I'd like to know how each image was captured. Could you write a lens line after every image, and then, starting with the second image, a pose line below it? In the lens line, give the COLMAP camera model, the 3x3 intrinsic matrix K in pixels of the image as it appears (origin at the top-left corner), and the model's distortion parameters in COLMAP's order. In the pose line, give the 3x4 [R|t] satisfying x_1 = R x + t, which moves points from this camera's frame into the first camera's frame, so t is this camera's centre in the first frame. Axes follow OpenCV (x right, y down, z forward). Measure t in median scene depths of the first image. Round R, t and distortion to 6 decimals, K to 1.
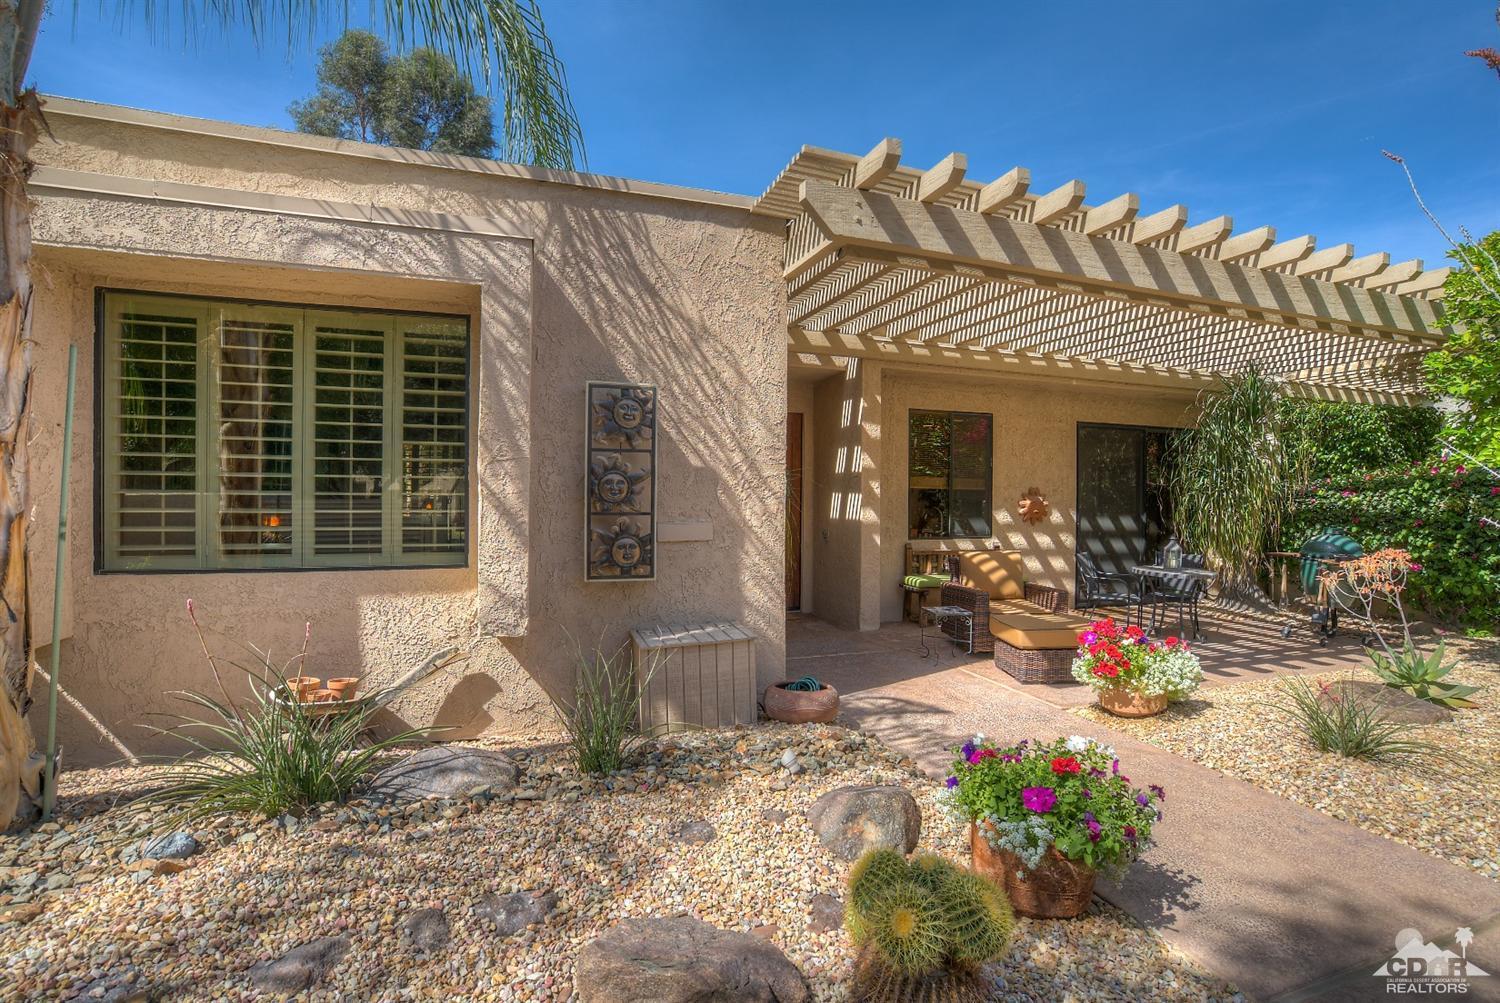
lens RADIAL K [[694.6, 0, 756.3], [0, 694.6, 506.8], [0, 0, 1]] dist [-0.054271, 0.022055]
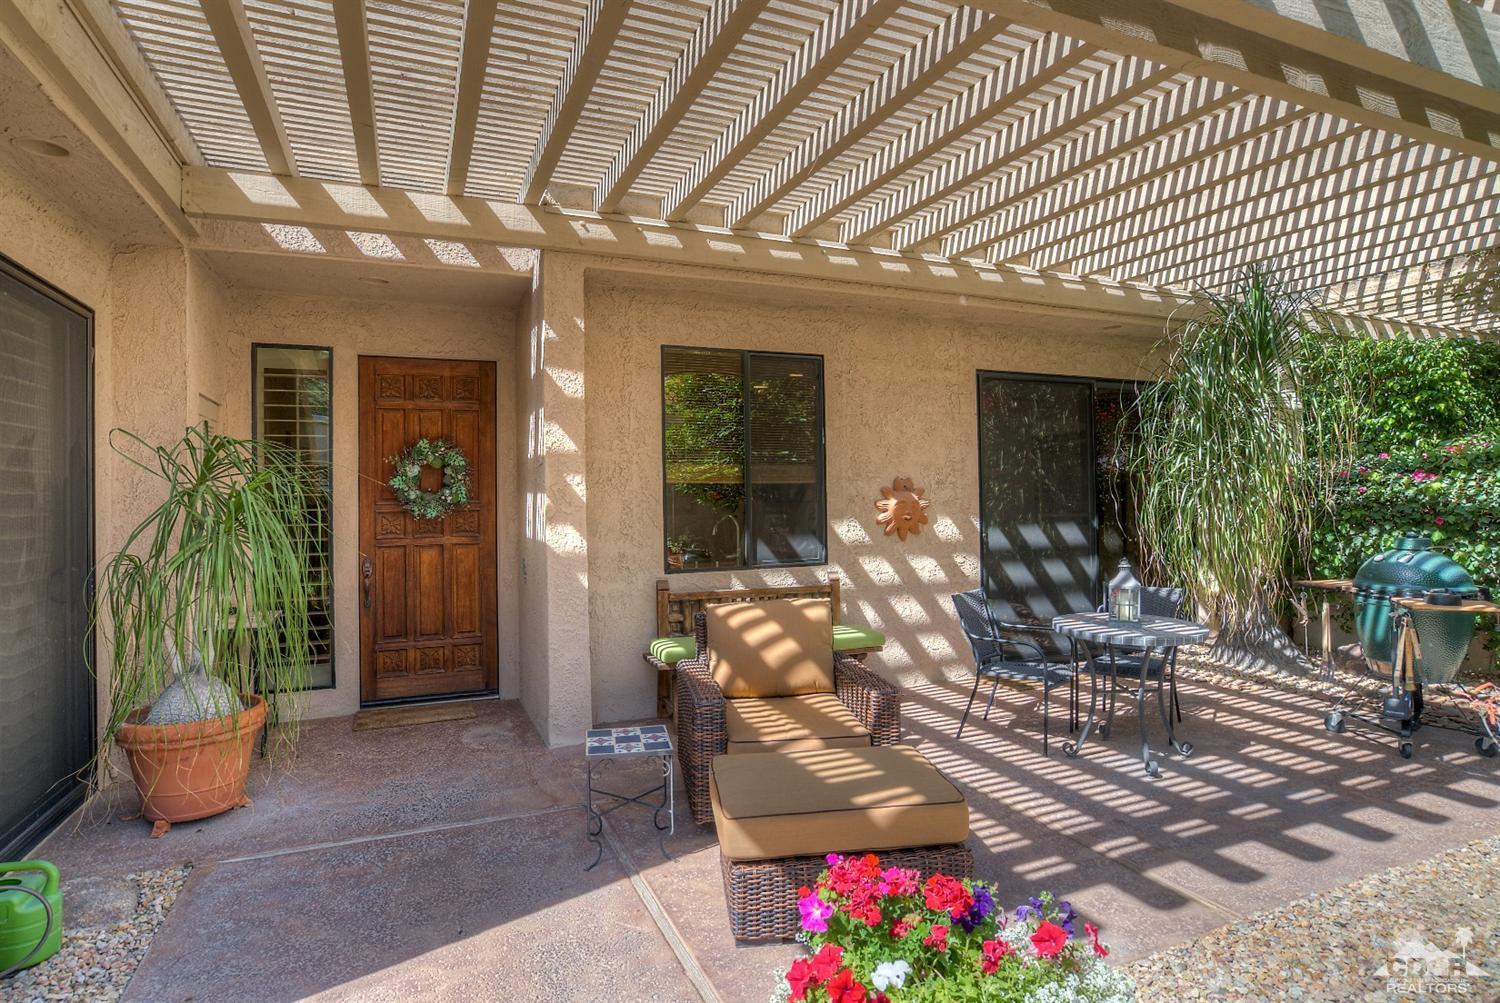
lens RADIAL K [[713.6, 0, 774.0], [0, 713.6, 481.4], [0, 0, 1]] dist [-0.006627, 0.001192]
pose [[0.999122, -0.020924, 0.036306, 0.268394], [0.022004, 0.999319, -0.029613, -0.009205], [-0.035662, 0.030386, 0.998902, 0.378773]]
